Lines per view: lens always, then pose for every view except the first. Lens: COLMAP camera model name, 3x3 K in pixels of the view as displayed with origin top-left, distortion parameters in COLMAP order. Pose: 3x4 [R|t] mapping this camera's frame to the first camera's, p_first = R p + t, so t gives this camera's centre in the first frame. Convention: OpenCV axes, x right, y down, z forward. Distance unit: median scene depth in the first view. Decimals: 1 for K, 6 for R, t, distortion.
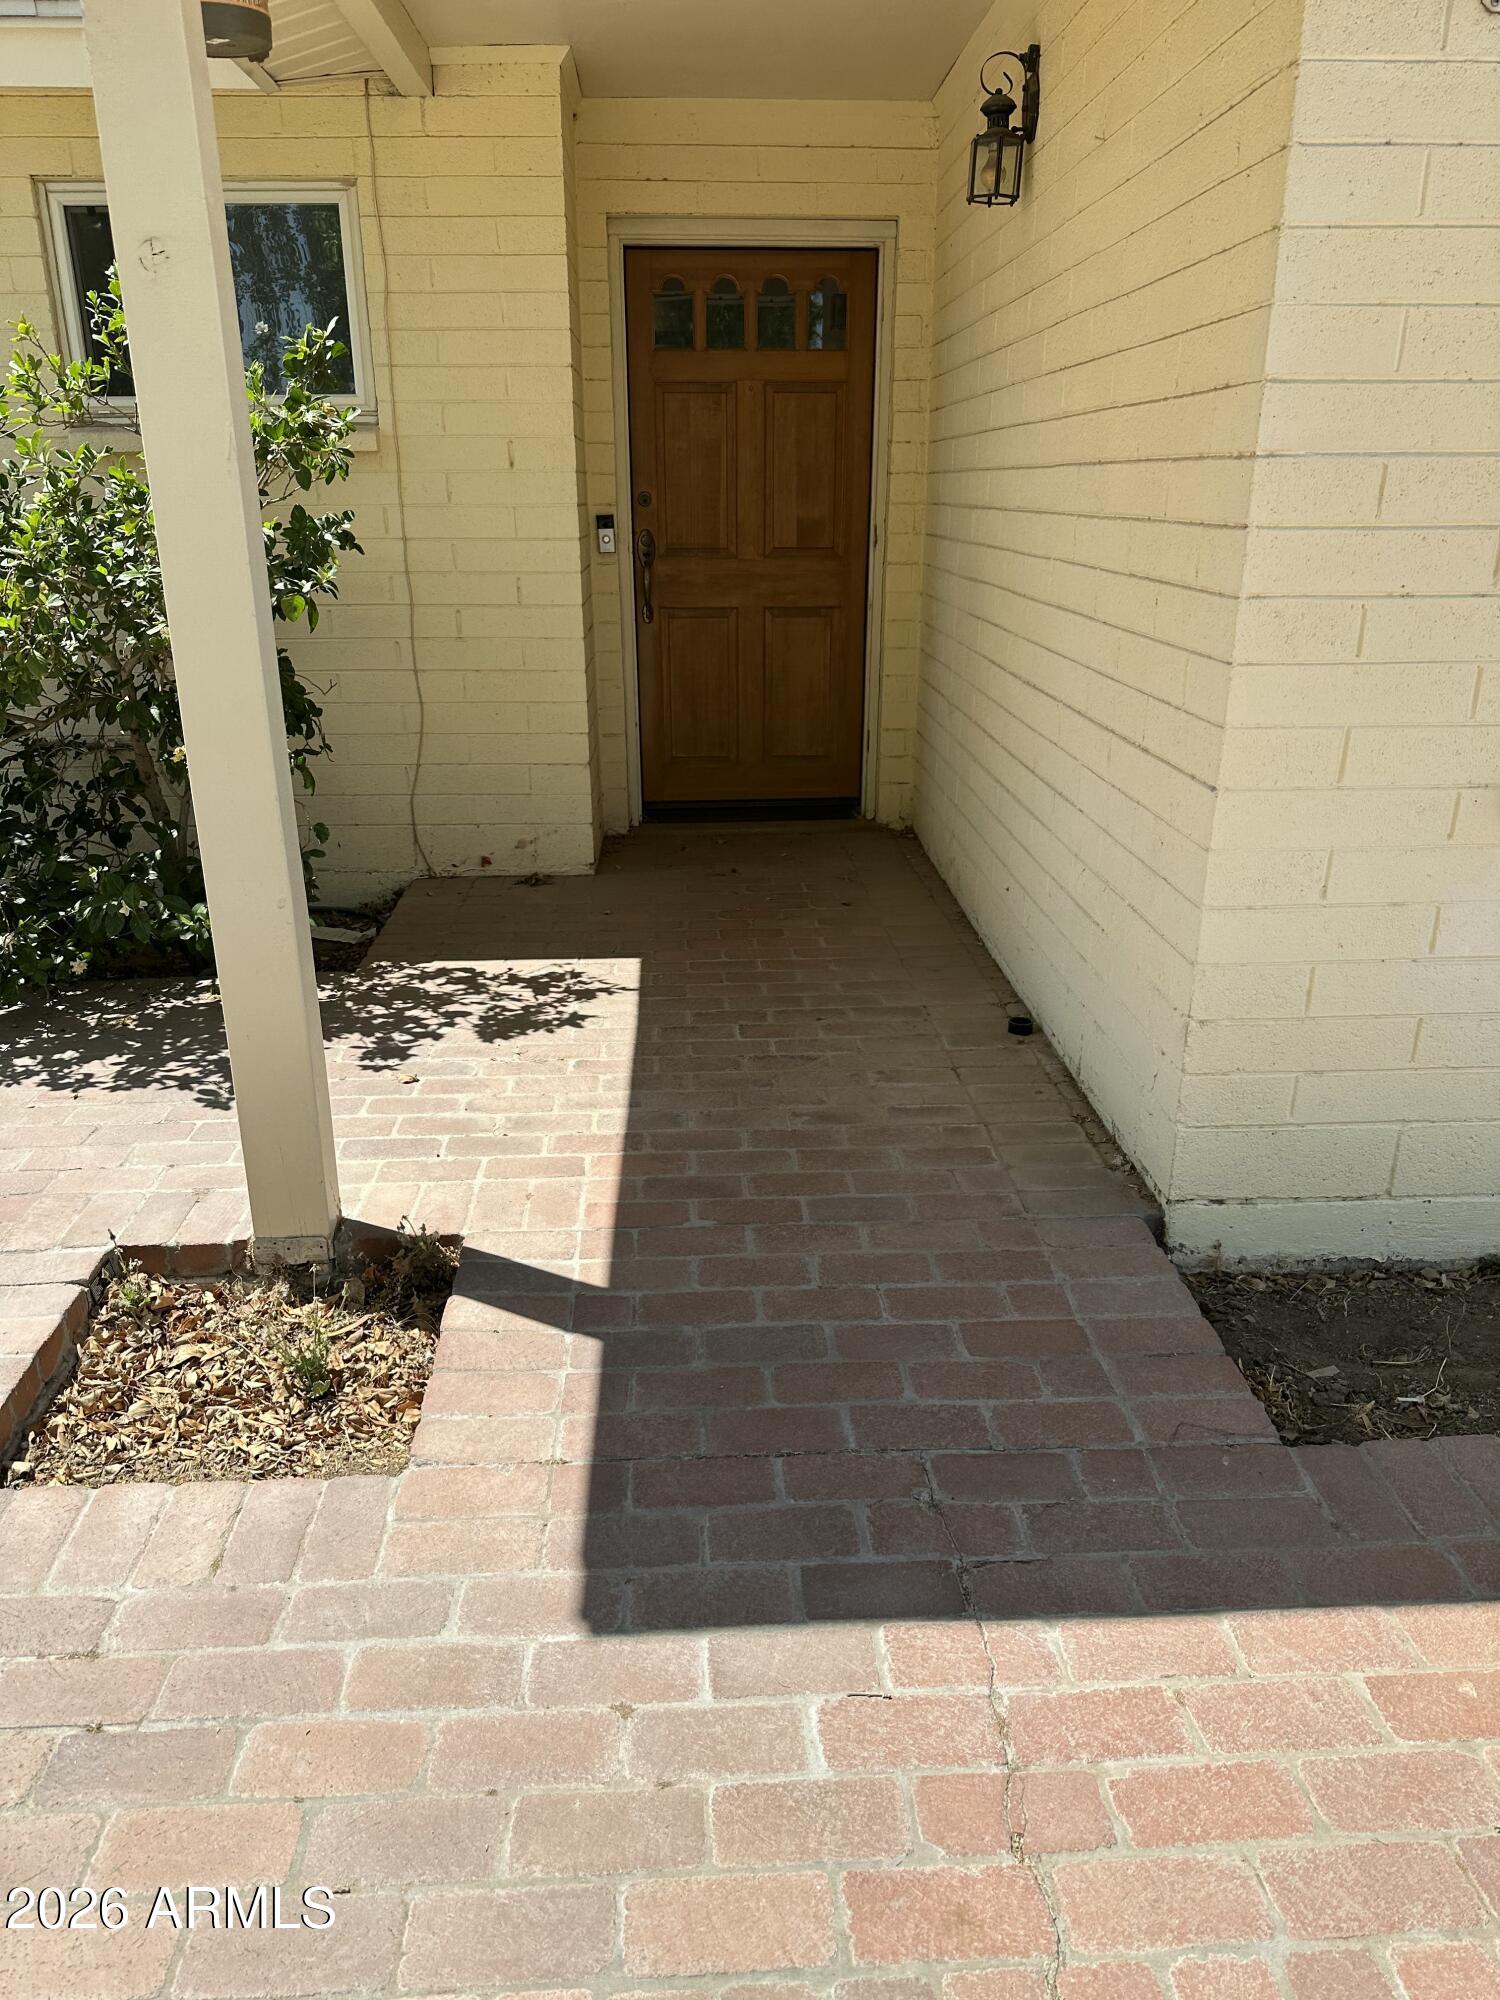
lens RADIAL K [[1418.6, 0, 691.9], [0, 1418.6, 1030.5], [0, 0, 1]] dist [0.005068, 0.001283]
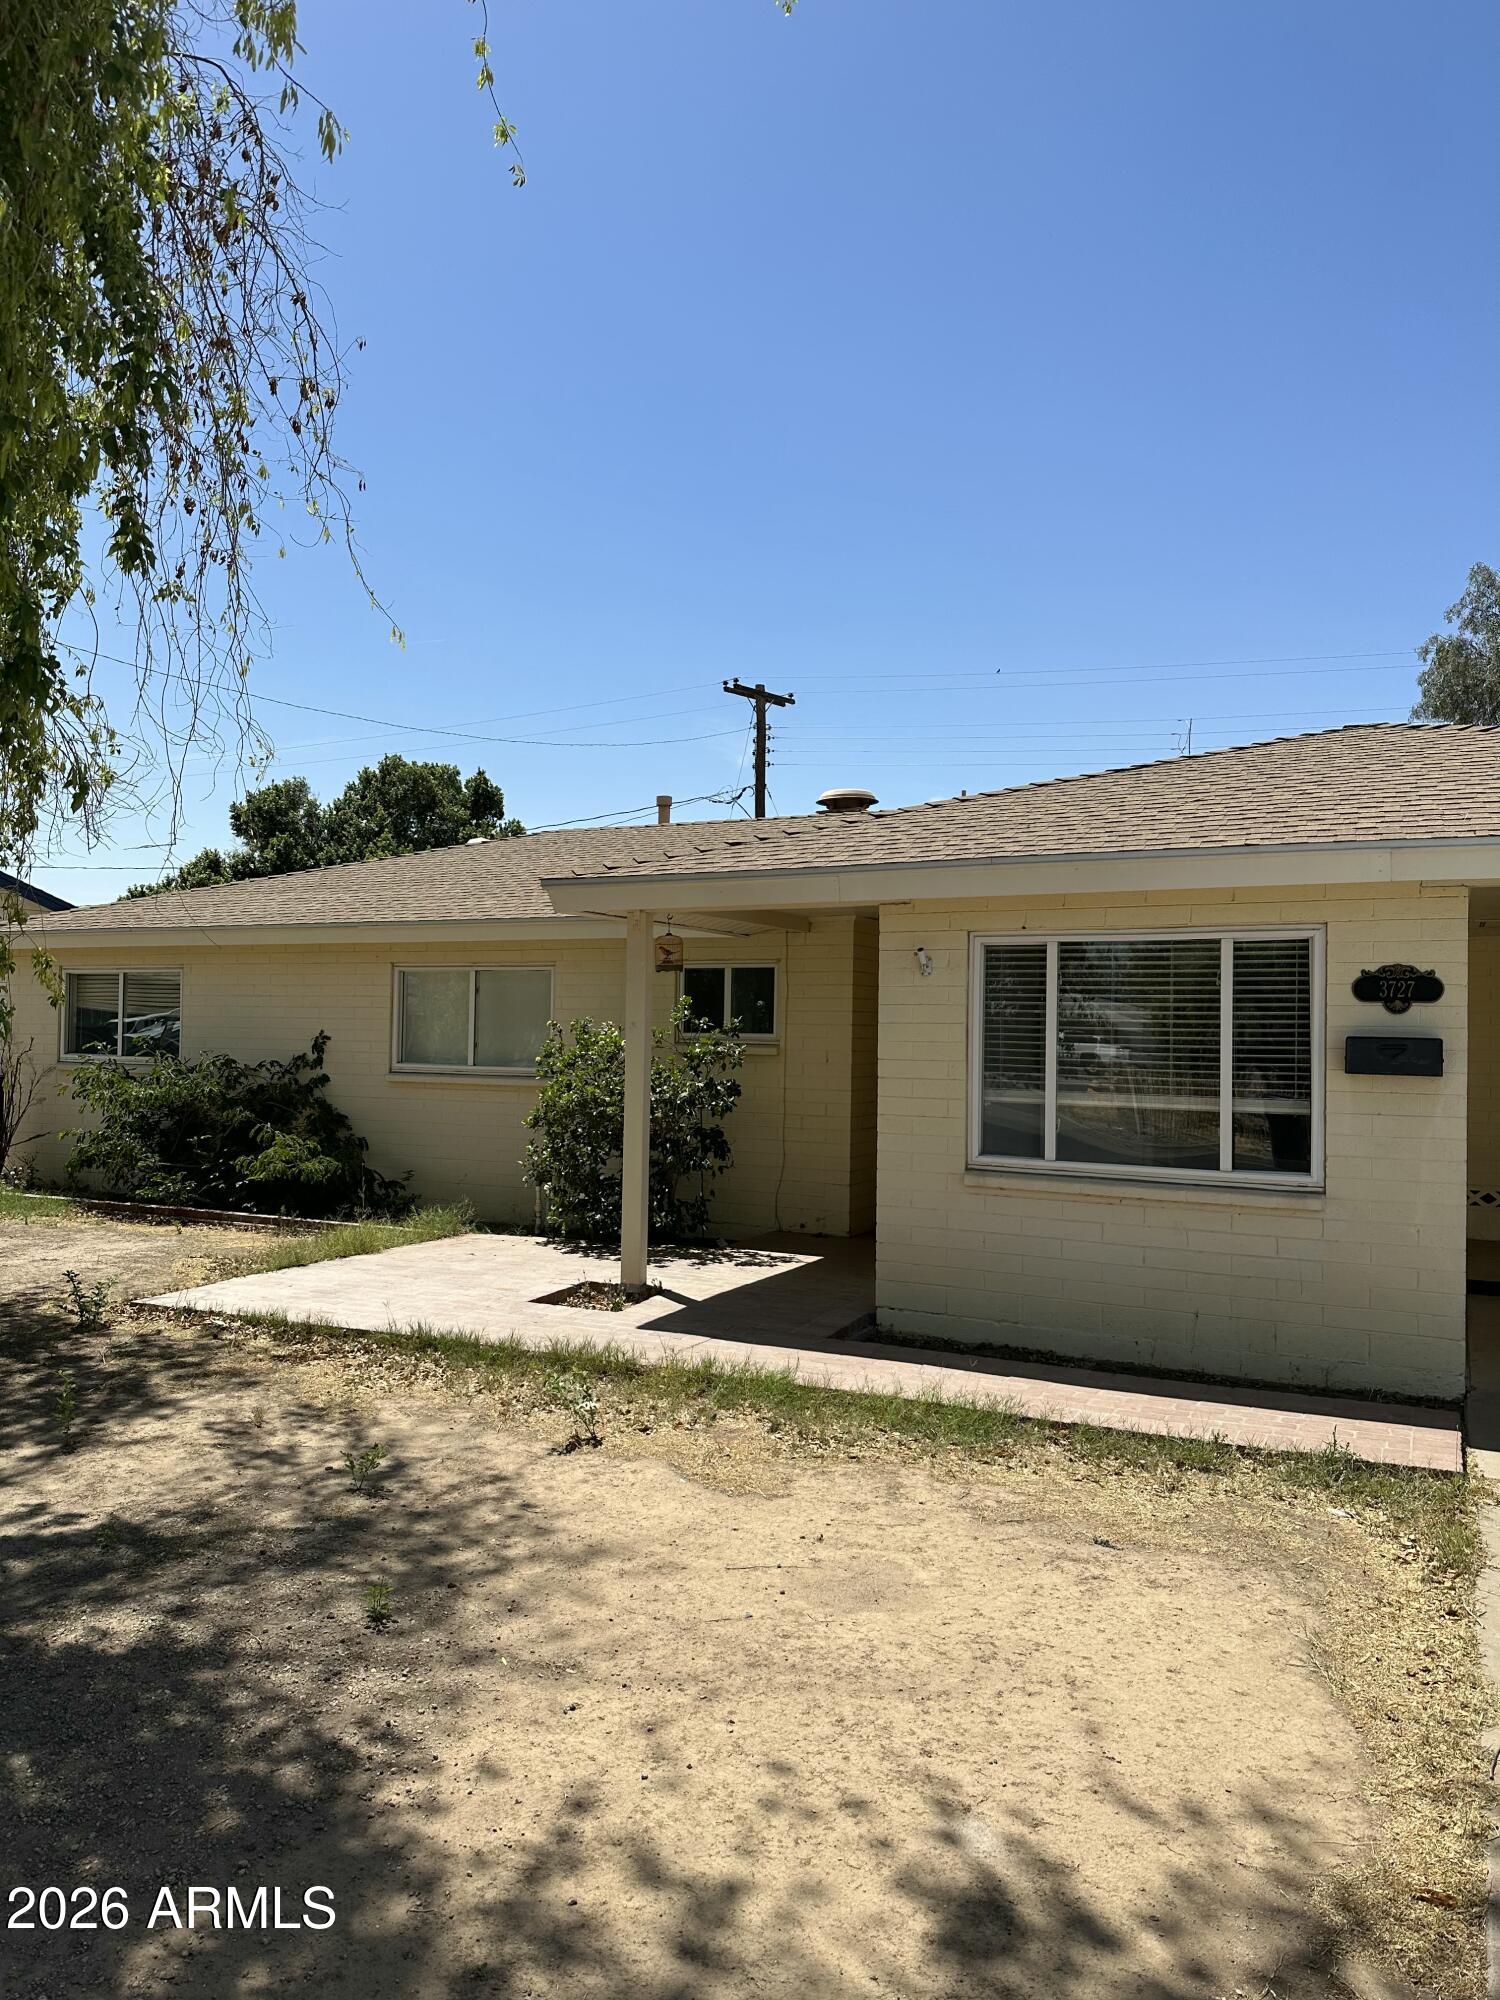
lens RADIAL K [[1359.0, 0, 750.0], [0, 1359.0, 1000.0], [0, 0, 1]] dist [-0.005799, -0.008033]
pose [[0.888492, 0.002713, -0.458885, 1.298935], [-0.179927, 0.921971, -0.342923, 0.509266], [0.422148, 0.387250, 0.819652, -1.570448]]
